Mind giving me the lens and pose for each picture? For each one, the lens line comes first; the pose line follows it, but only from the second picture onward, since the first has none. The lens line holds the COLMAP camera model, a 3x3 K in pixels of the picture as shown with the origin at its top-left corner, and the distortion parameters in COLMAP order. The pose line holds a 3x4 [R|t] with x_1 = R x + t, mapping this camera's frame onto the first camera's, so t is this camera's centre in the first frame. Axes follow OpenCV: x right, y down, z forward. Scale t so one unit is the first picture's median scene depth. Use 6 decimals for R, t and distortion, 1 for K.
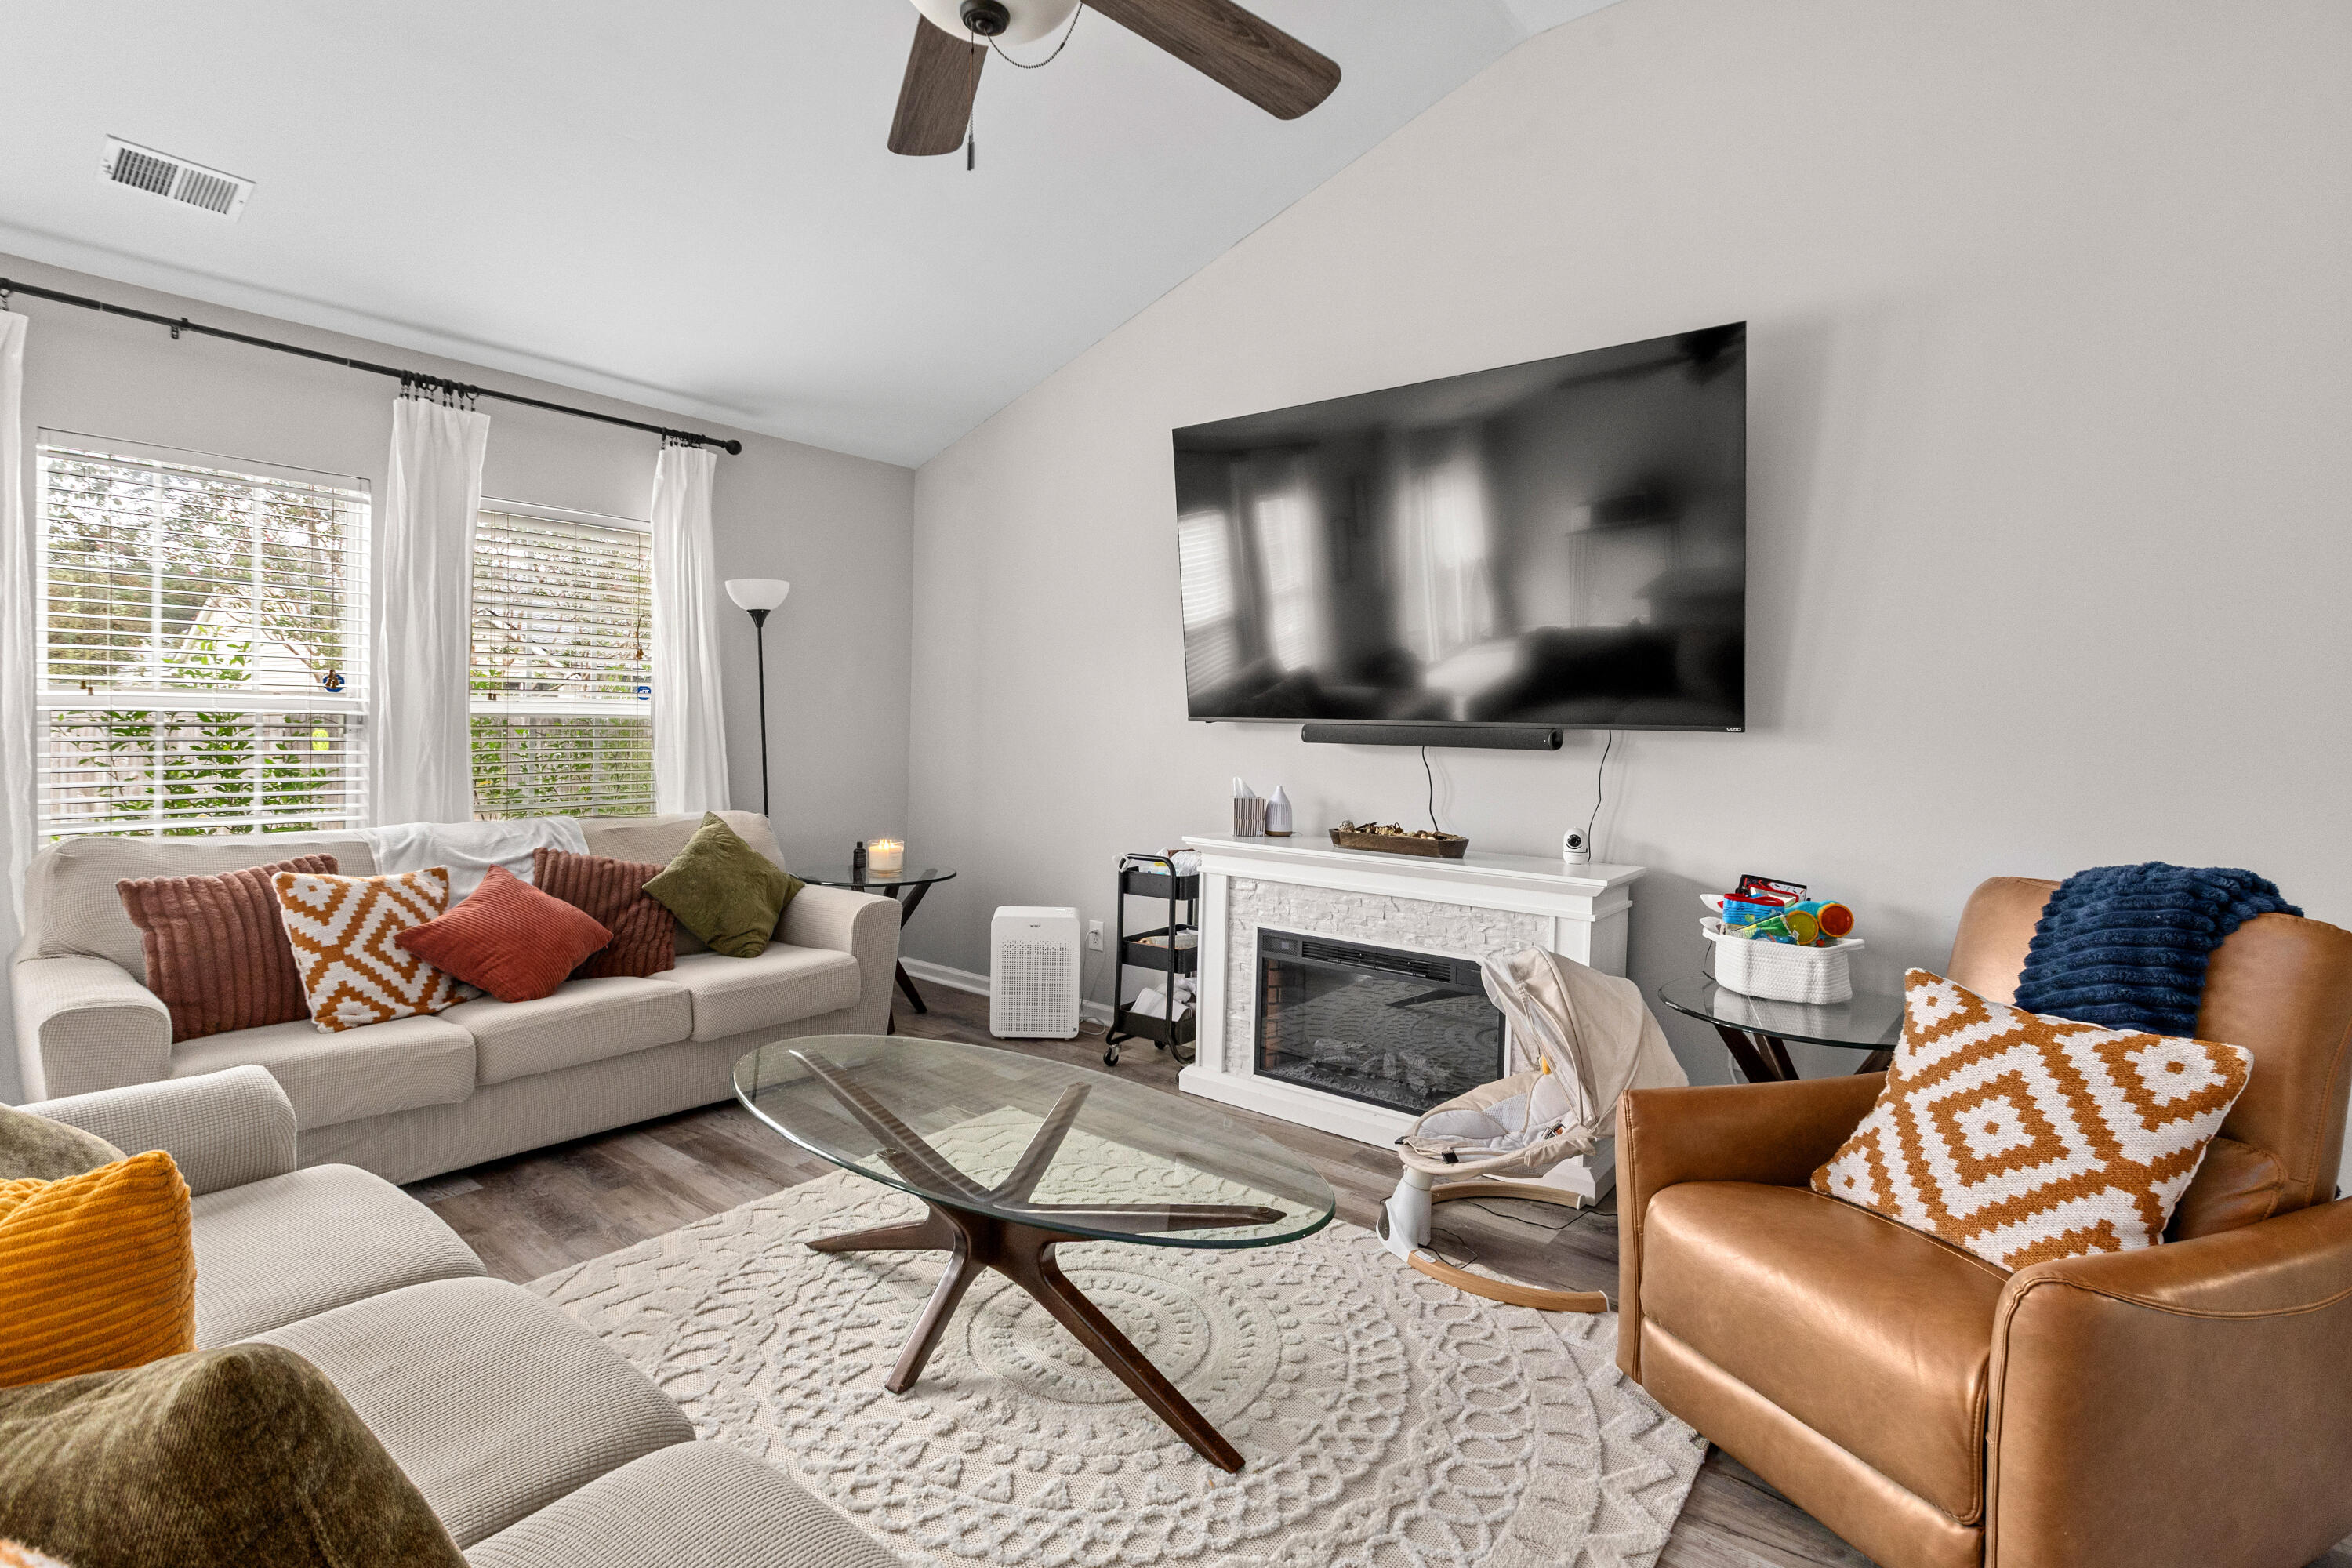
lens RADIAL K [[1103.7, 0, 1153.9], [0, 1103.7, 743.2], [0, 0, 1]] dist [0.001143, 0.000333]
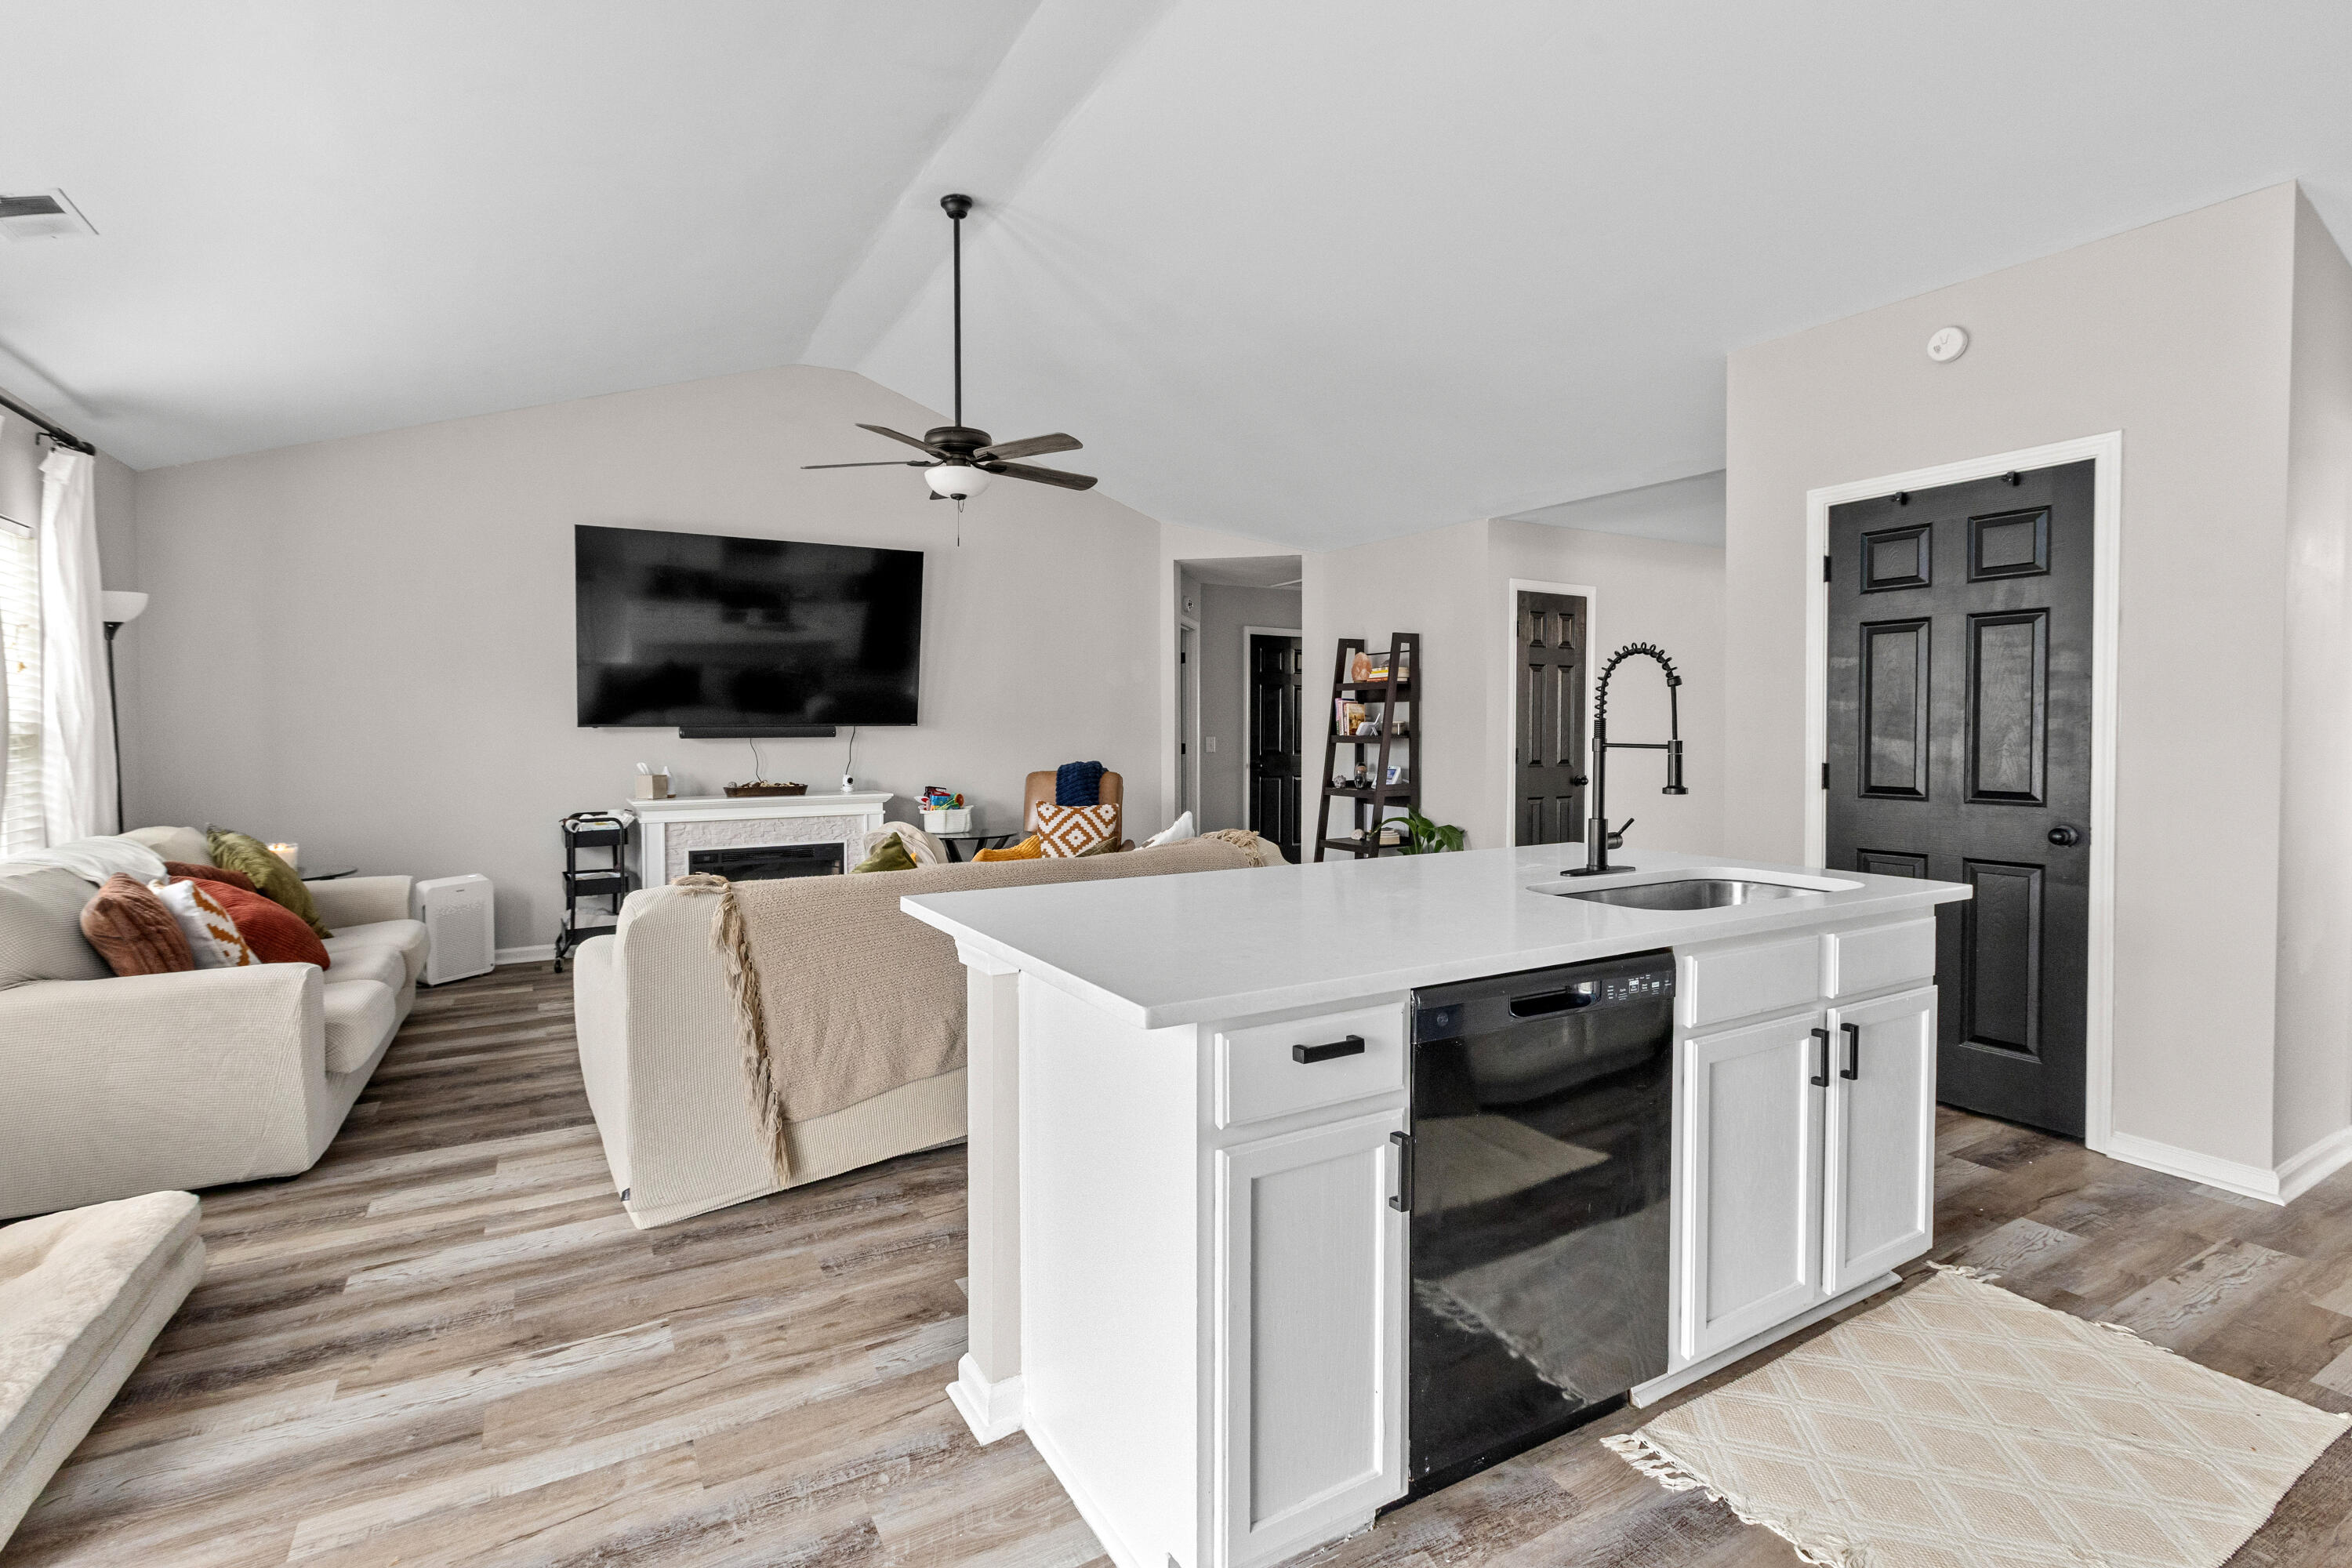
lens RADIAL K [[1084.8, 0, 1158.3], [0, 1084.8, 750.0], [0, 0, 1]] dist [-0.001348, -0.000070]
pose [[0.369137, -0.042558, 0.928400, -1.374790], [0.028444, 0.999000, 0.034485, -0.023256], [-0.928940, 0.013678, 0.369978, -0.303886]]
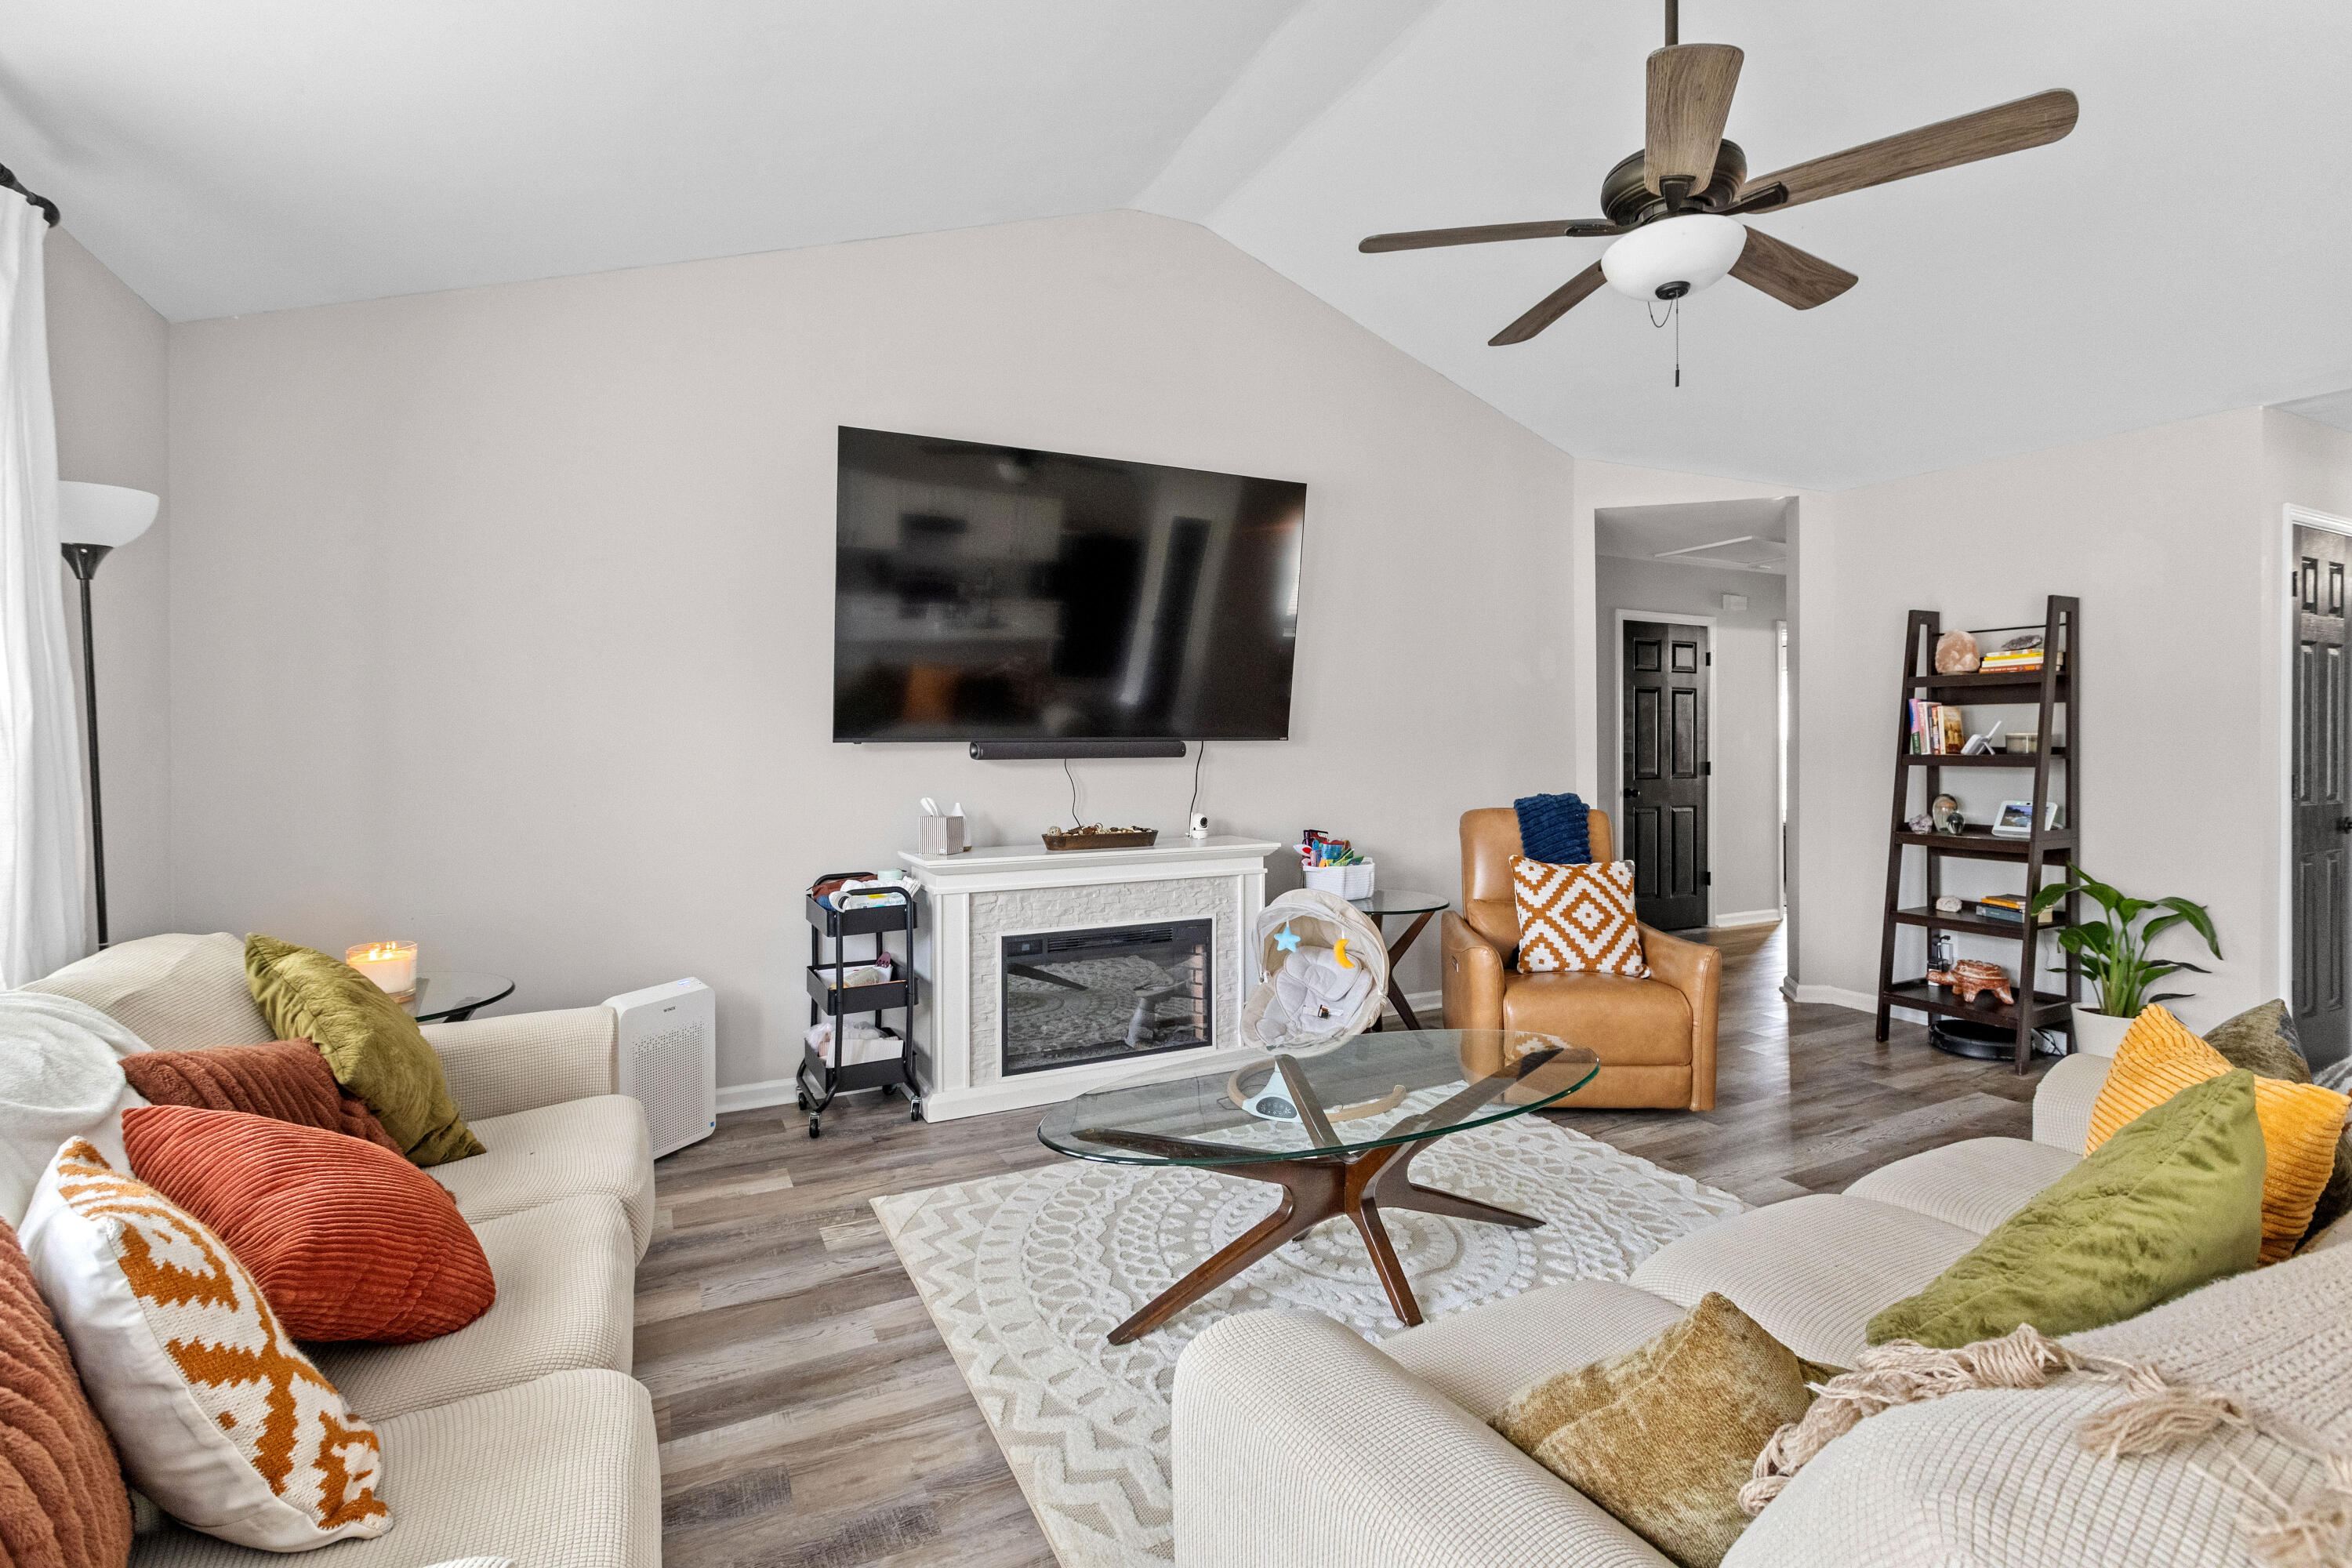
lens RADIAL K [[1064.2, 0, 1166.3], [0, 1064.2, 750.4], [0, 0, 1]] dist [-0.002961, -0.000331]
pose [[0.416347, -0.029868, 0.908715, -0.910684], [0.030545, 0.999356, 0.018852, -0.029782], [-0.908693, 0.019908, 0.416991, 0.519157]]
